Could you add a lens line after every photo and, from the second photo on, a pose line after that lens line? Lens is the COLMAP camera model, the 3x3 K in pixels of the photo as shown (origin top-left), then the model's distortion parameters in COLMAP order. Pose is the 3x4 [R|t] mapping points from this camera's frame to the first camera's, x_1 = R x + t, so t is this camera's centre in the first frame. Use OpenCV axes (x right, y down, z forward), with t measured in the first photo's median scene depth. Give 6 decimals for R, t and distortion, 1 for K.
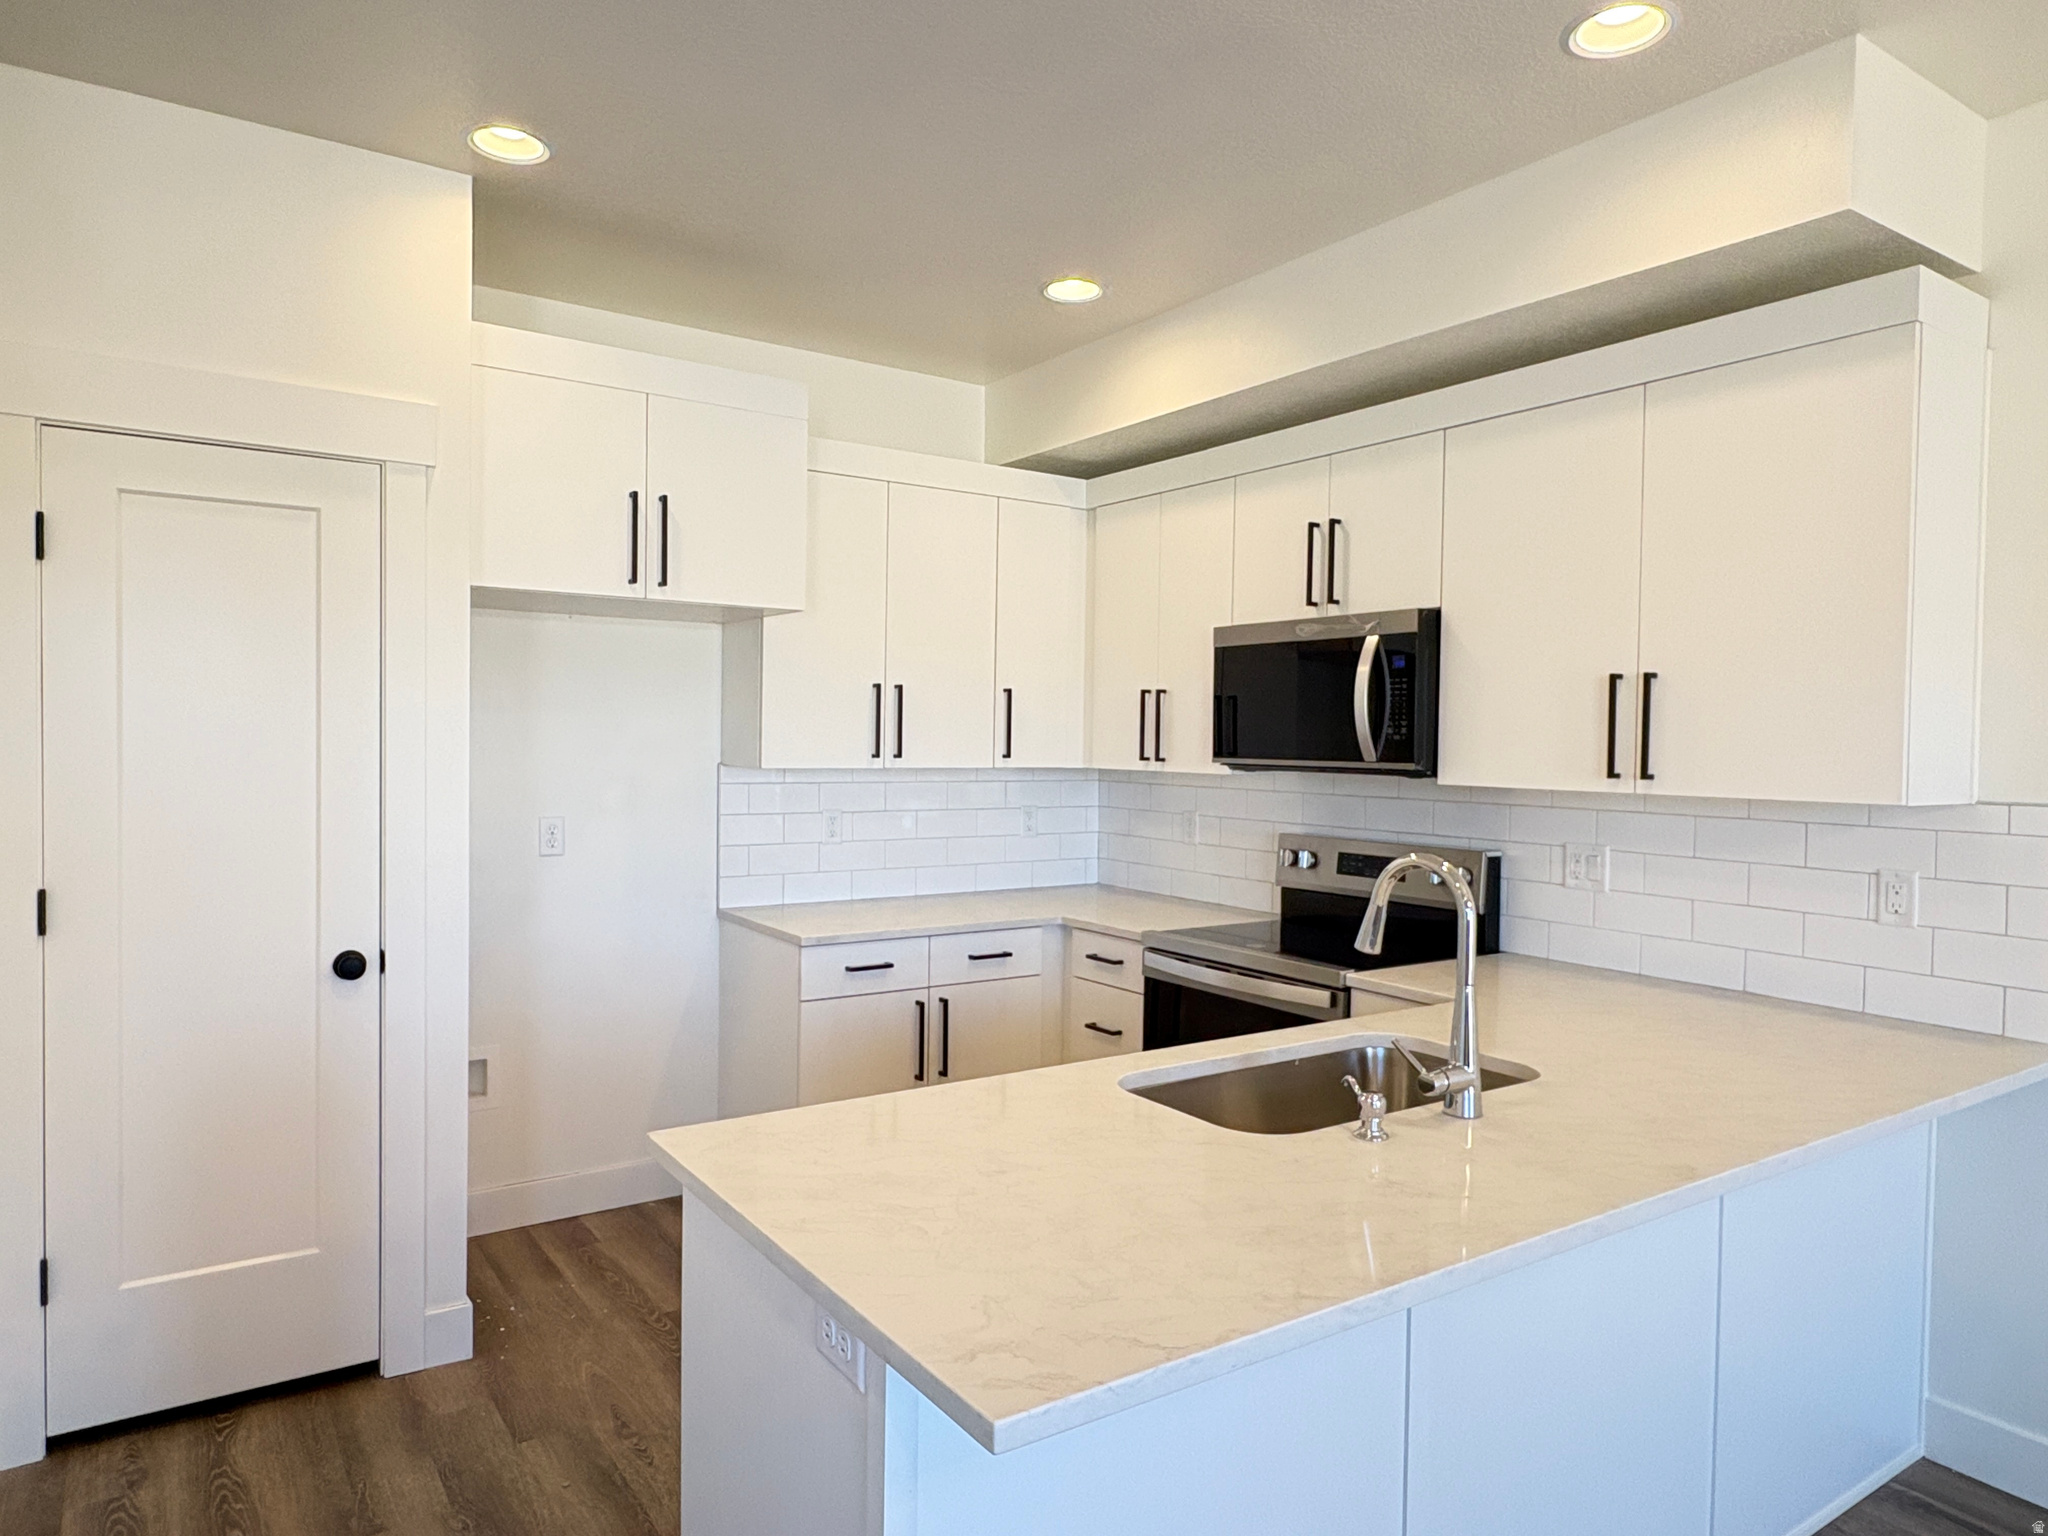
lens RADIAL K [[1273.6, 0, 1024.1], [0, 1273.6, 767.7], [0, 0, 1]] dist [0.002987, -0.001581]
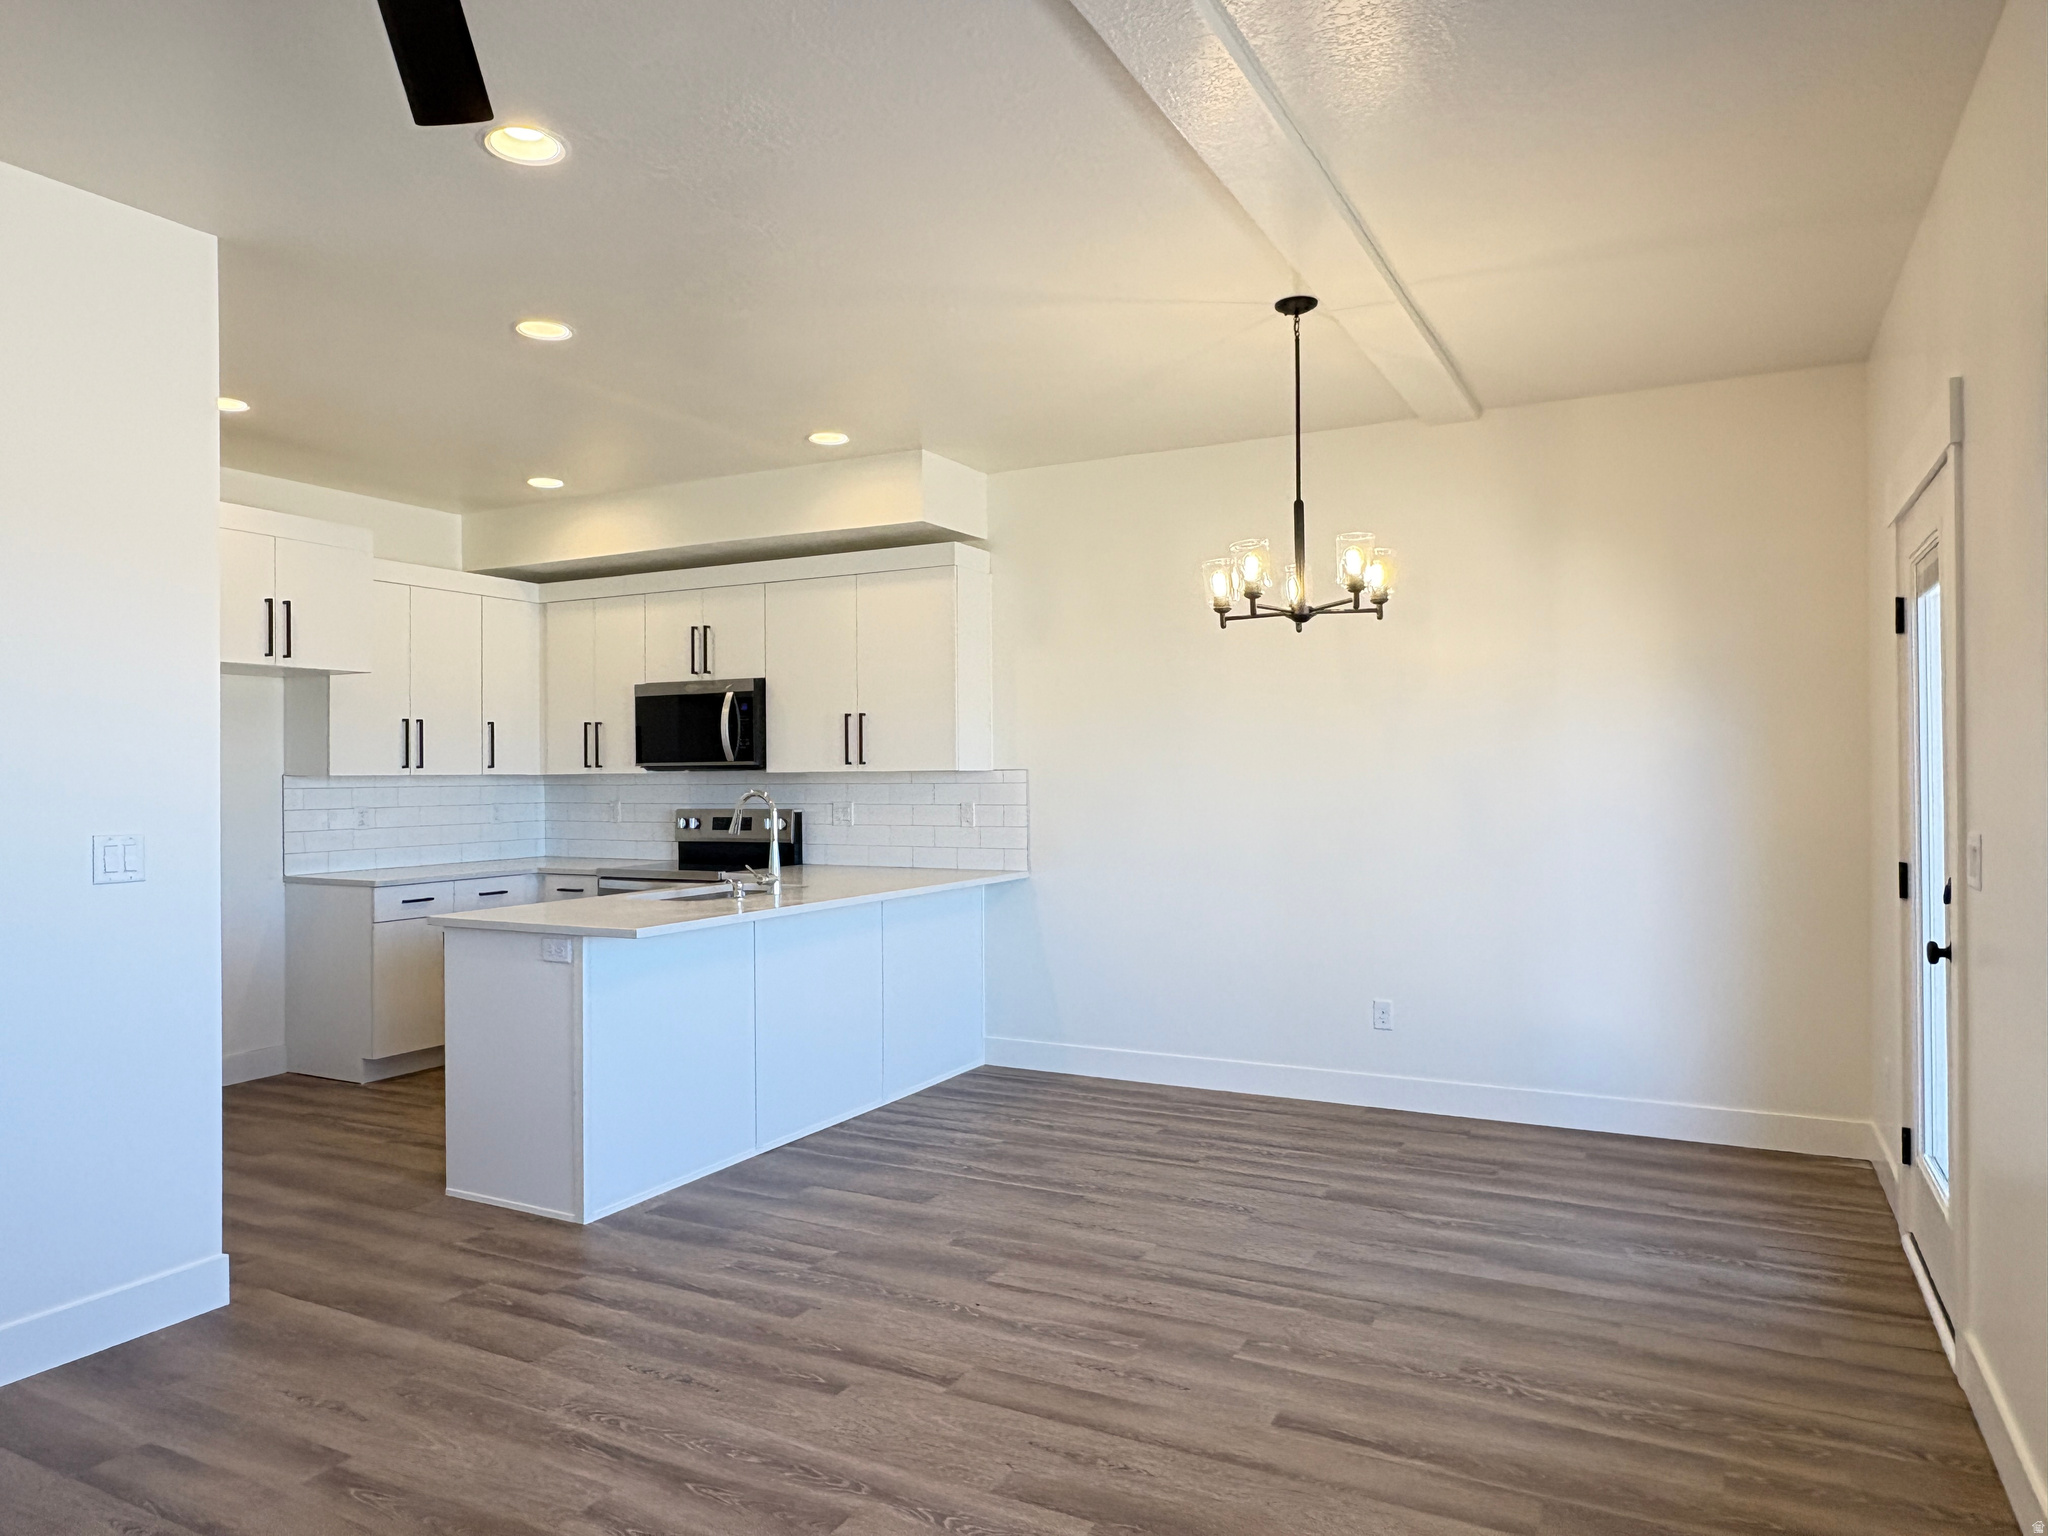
lens RADIAL K [[1315.7, 0, 1025.3], [0, 1315.7, 767.8], [0, 0, 1]] dist [0.004234, 0.000658]
pose [[0.881327, -0.019853, 0.472089, -0.216920], [0.032786, 0.999278, -0.019186, 0.048172], [-0.471368, 0.032387, 0.881342, -0.758140]]
